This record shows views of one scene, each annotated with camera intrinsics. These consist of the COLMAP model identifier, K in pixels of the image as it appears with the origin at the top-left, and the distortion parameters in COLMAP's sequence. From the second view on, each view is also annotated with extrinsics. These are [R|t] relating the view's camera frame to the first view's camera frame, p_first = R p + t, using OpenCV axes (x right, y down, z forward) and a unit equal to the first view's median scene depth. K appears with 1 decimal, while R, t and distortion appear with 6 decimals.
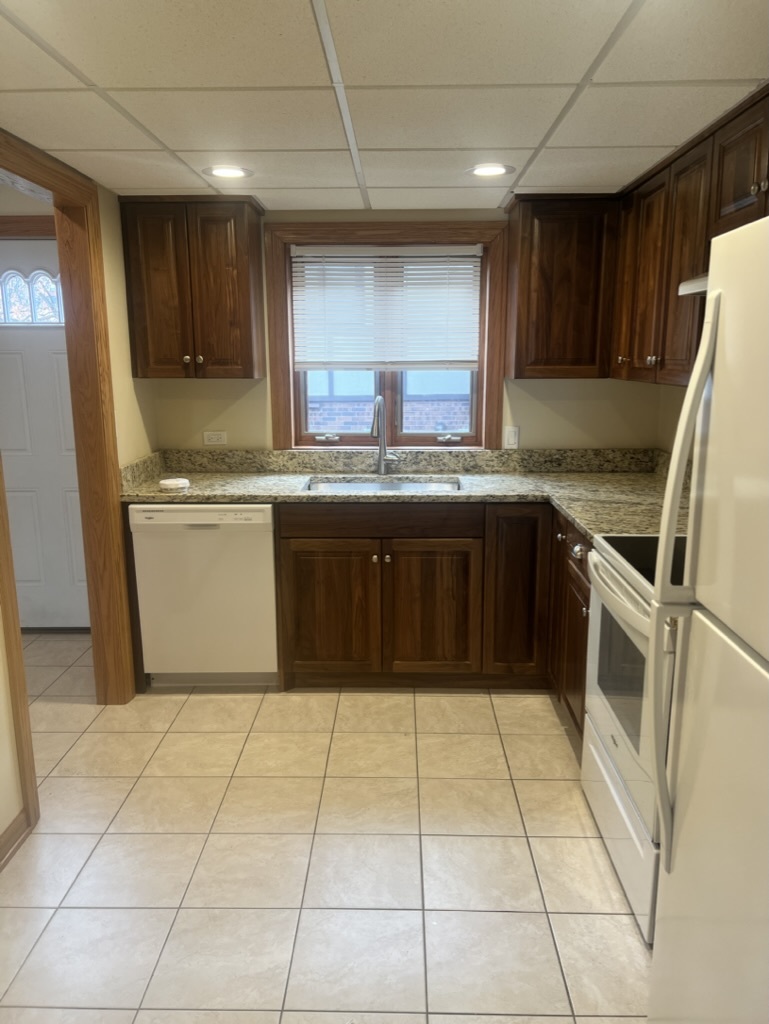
lens RADIAL K [[774.6, 0, 384.5], [0, 774.6, 512.0], [0, 0, 1]] dist [-0.003291, -0.000810]
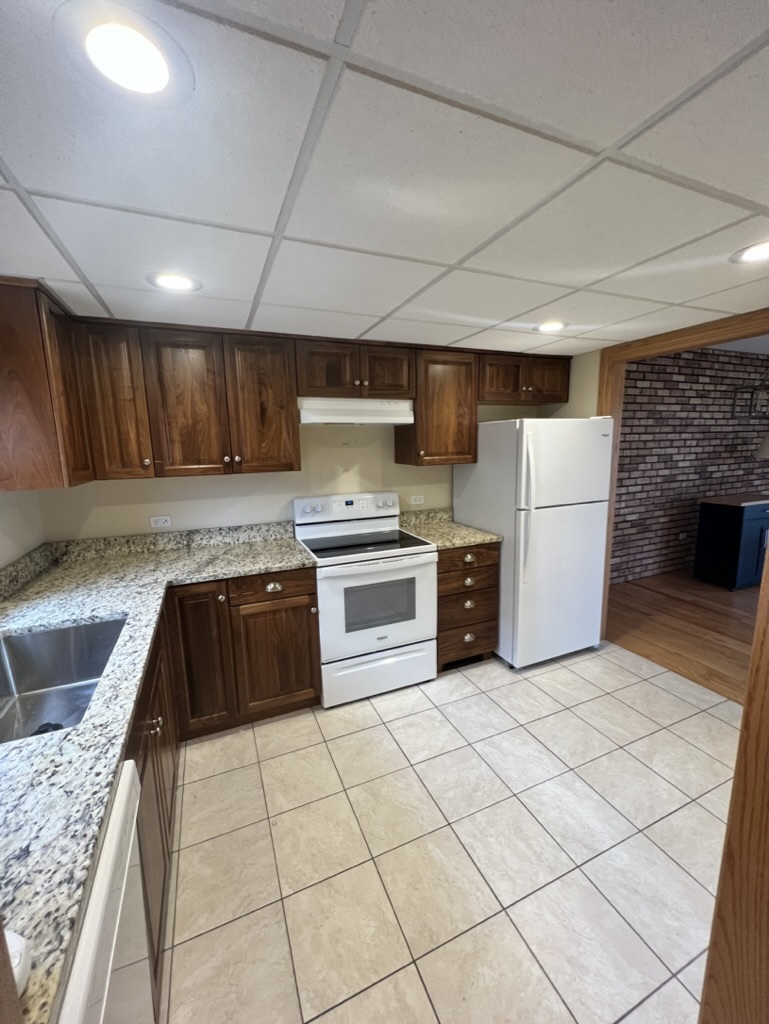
lens RADIAL K [[407.7, 0, 384.5], [0, 407.7, 512.0], [0, 0, 1]] dist [0.001934, -0.000117]
pose [[-0.417337, -0.141317, 0.897697, -0.588589], [0.203050, 0.948360, 0.243690, -0.264970], [-0.885777, 0.283978, -0.367091, 1.214940]]
